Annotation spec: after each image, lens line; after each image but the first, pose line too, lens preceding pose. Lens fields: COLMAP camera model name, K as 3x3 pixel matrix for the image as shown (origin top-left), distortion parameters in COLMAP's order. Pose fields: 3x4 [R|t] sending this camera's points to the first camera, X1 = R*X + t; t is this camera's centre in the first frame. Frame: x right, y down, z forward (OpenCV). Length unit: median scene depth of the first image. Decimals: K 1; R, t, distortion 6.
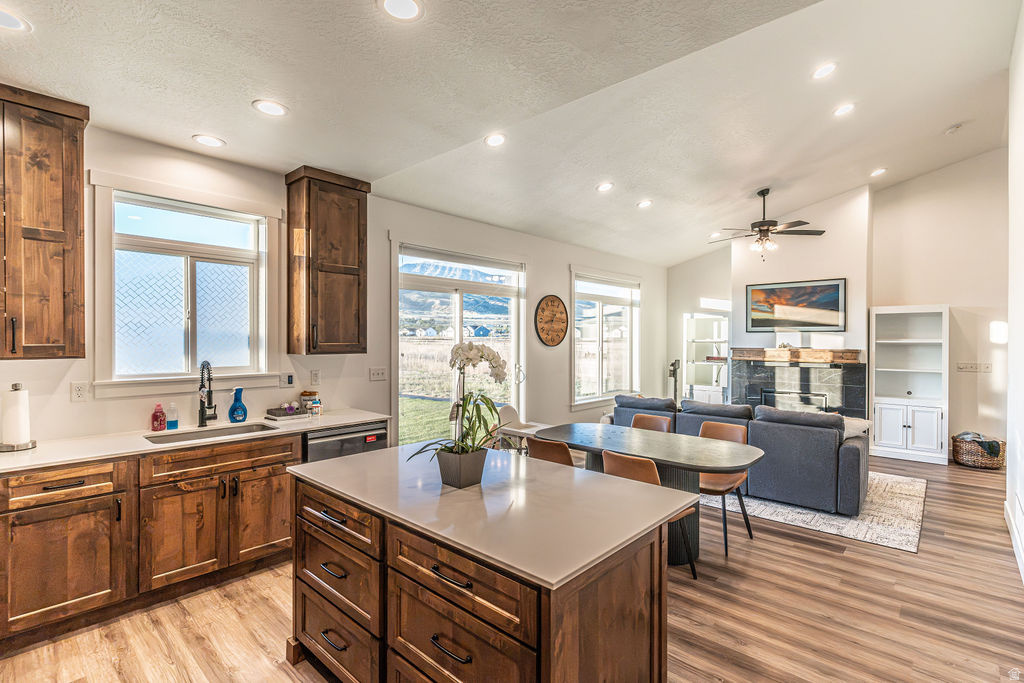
lens RADIAL K [[483.7, 0, 513.4], [0, 483.7, 342.0], [0, 0, 1]] dist [0.002980, 0.000073]
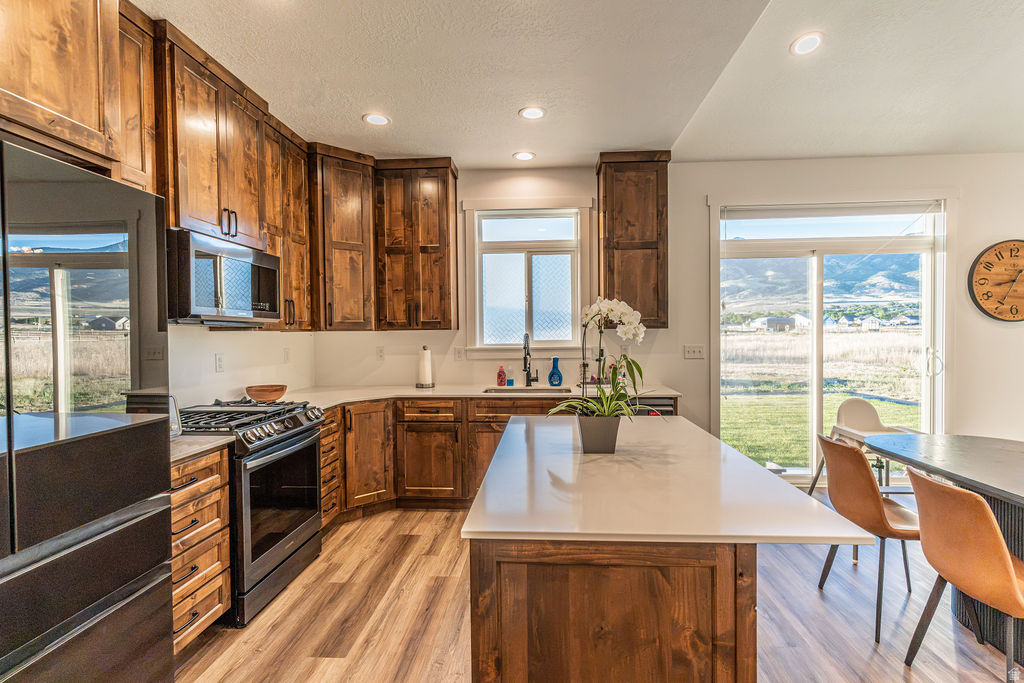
lens RADIAL K [[490.1, 0, 516.6], [0, 490.1, 343.7], [0, 0, 1]] dist [0.002169, 0.000093]
pose [[0.628696, 0.008106, -0.777609, 0.192808], [0.006811, 0.999850, 0.015930, 0.026072], [0.777621, -0.015311, 0.628547, 0.106224]]
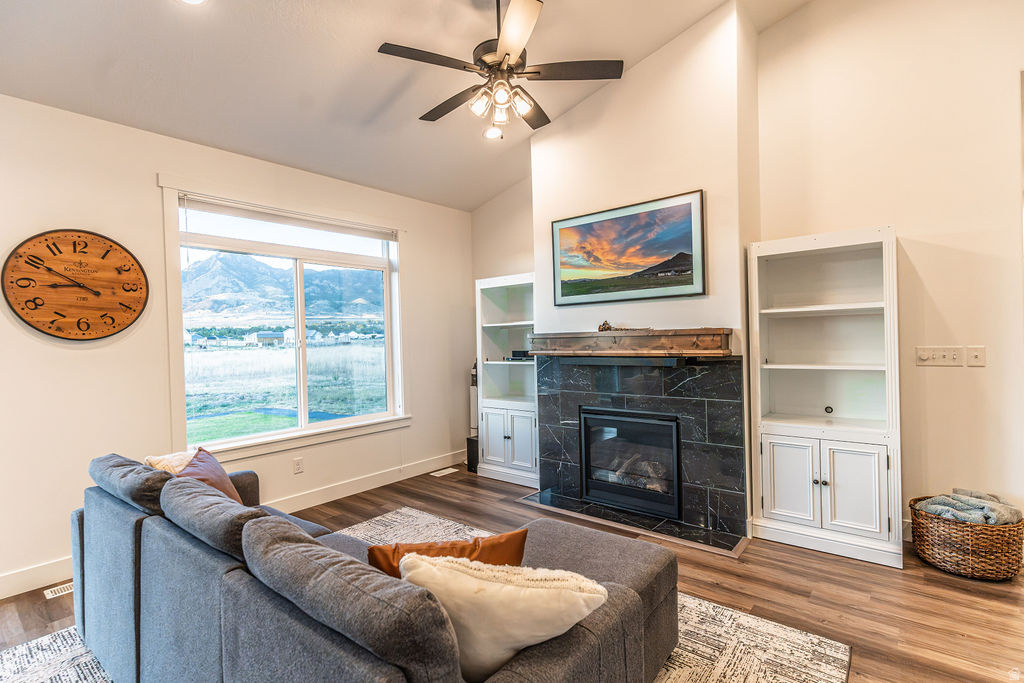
lens RADIAL K [[483.7, 0, 513.4], [0, 483.7, 342.0], [0, 0, 1]] dist [0.002980, 0.000073]
pose [[0.998342, -0.030467, 0.048834, 0.528705], [0.030396, 0.999536, 0.002196, 0.024786], [-0.048878, -0.000708, 0.998804, 0.577522]]
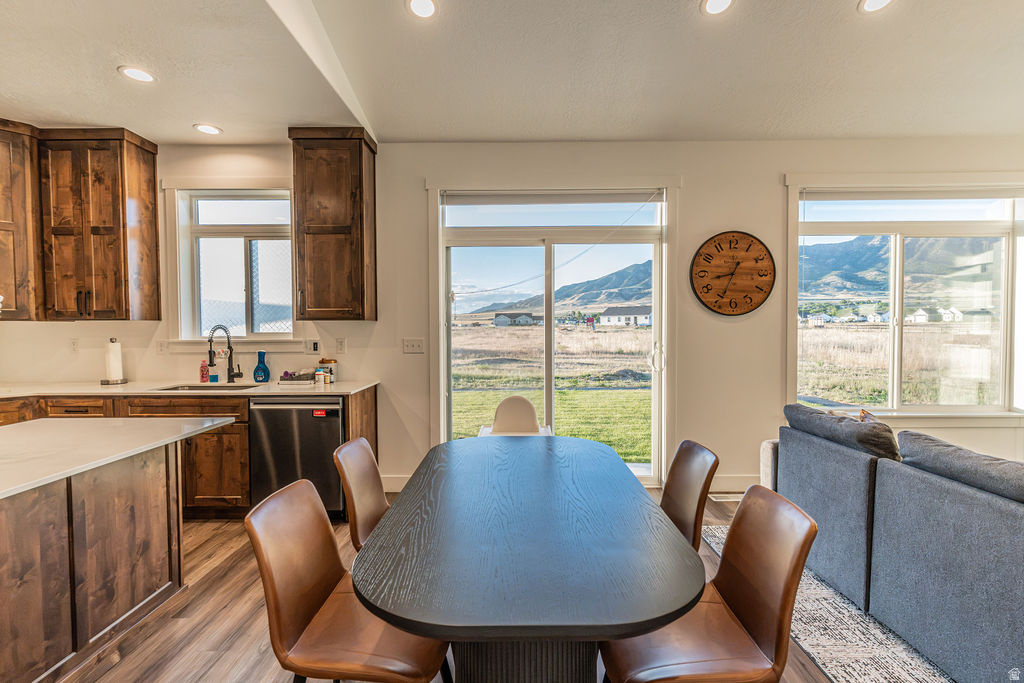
lens RADIAL K [[483.7, 0, 513.4], [0, 483.7, 342.0], [0, 0, 1]] dist [0.002980, 0.000073]
pose [[0.669749, 0.017165, -0.742389, 0.392330], [0.001173, 0.999707, 0.024174, 0.030355], [0.742587, -0.017061, 0.669533, 0.432700]]
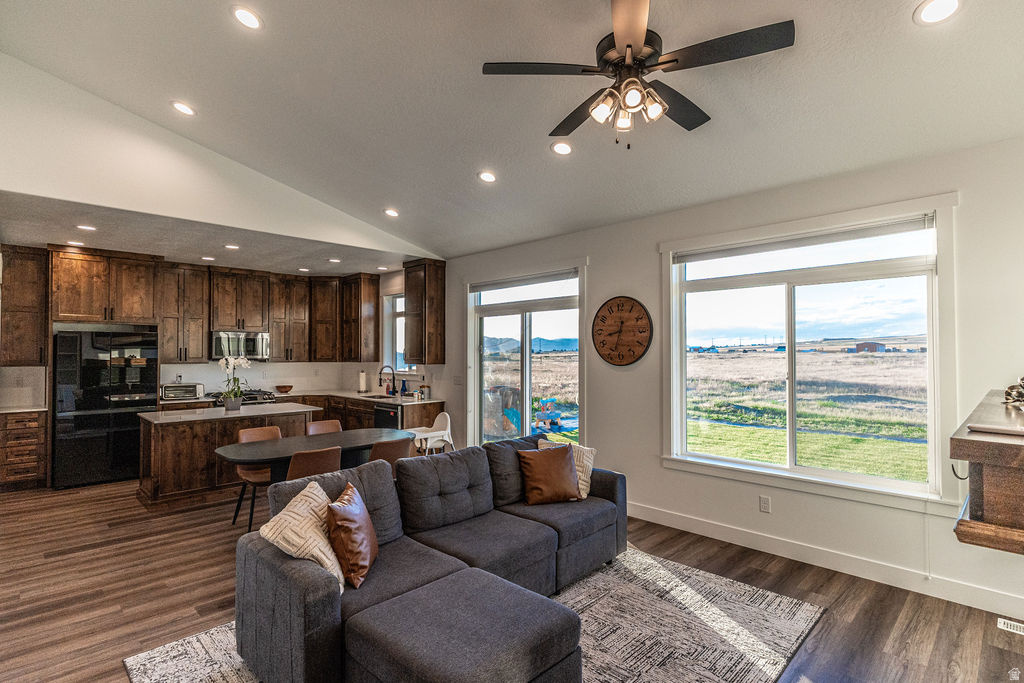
lens RADIAL K [[501.5, 0, 524.6], [0, 501.5, 344.0], [0, 0, 1]] dist [0.000811, 0.000643]
pose [[-0.033263, -0.021244, -0.999221, 0.954039], [-0.006025, 0.999760, -0.021055, -0.008319], [0.999428, 0.005319, -0.033383, 0.987150]]
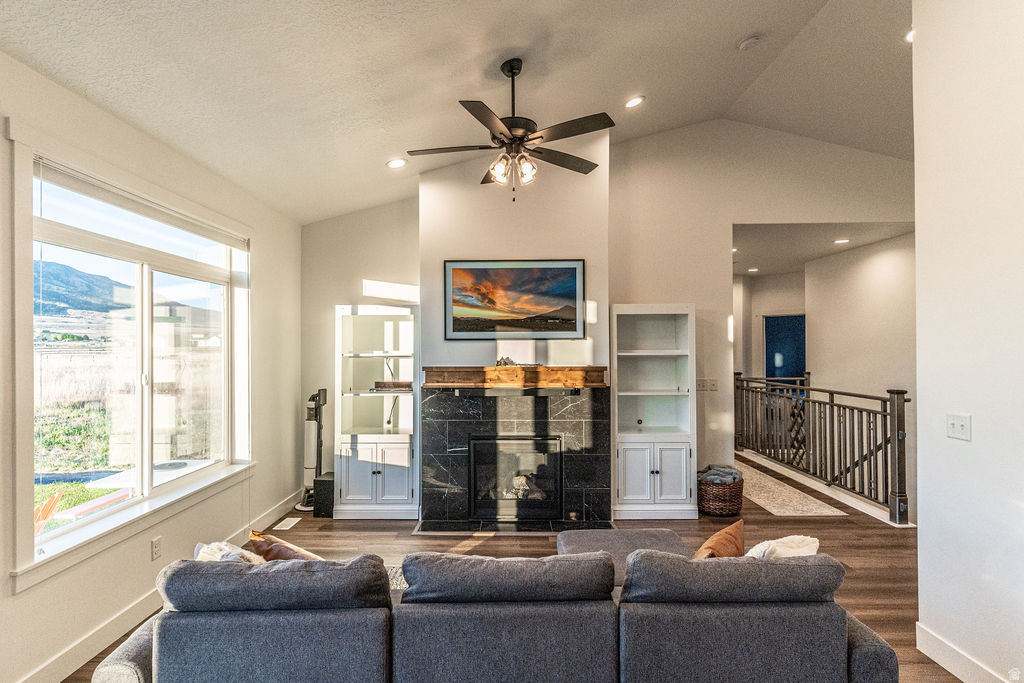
lens RADIAL K [[498.0, 0, 498.9], [0, 498.0, 344.5], [0, 0, 1]] dist [0.003140, 0.000335]
pose [[0.747673, -0.001986, 0.664065, 0.164995], [0.010539, 0.999905, -0.008875, -0.011458], [-0.663984, 0.013635, 0.747622, 0.654775]]
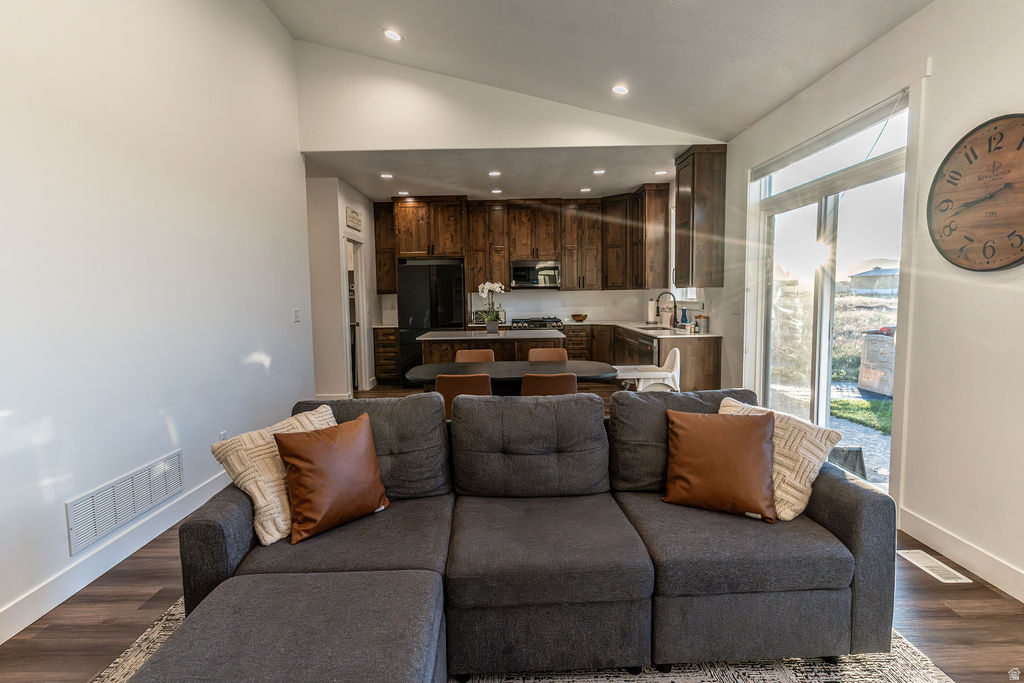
lens RADIAL K [[502.2, 0, 505.3], [0, 502.2, 339.0], [0, 0, 1]] dist [-0.003446, -0.001257]
pose [[-0.737349, 0.067691, -0.672111, 0.651319], [0.009440, 0.995902, 0.089945, 0.024611], [0.675446, 0.059976, -0.734967, 1.160347]]
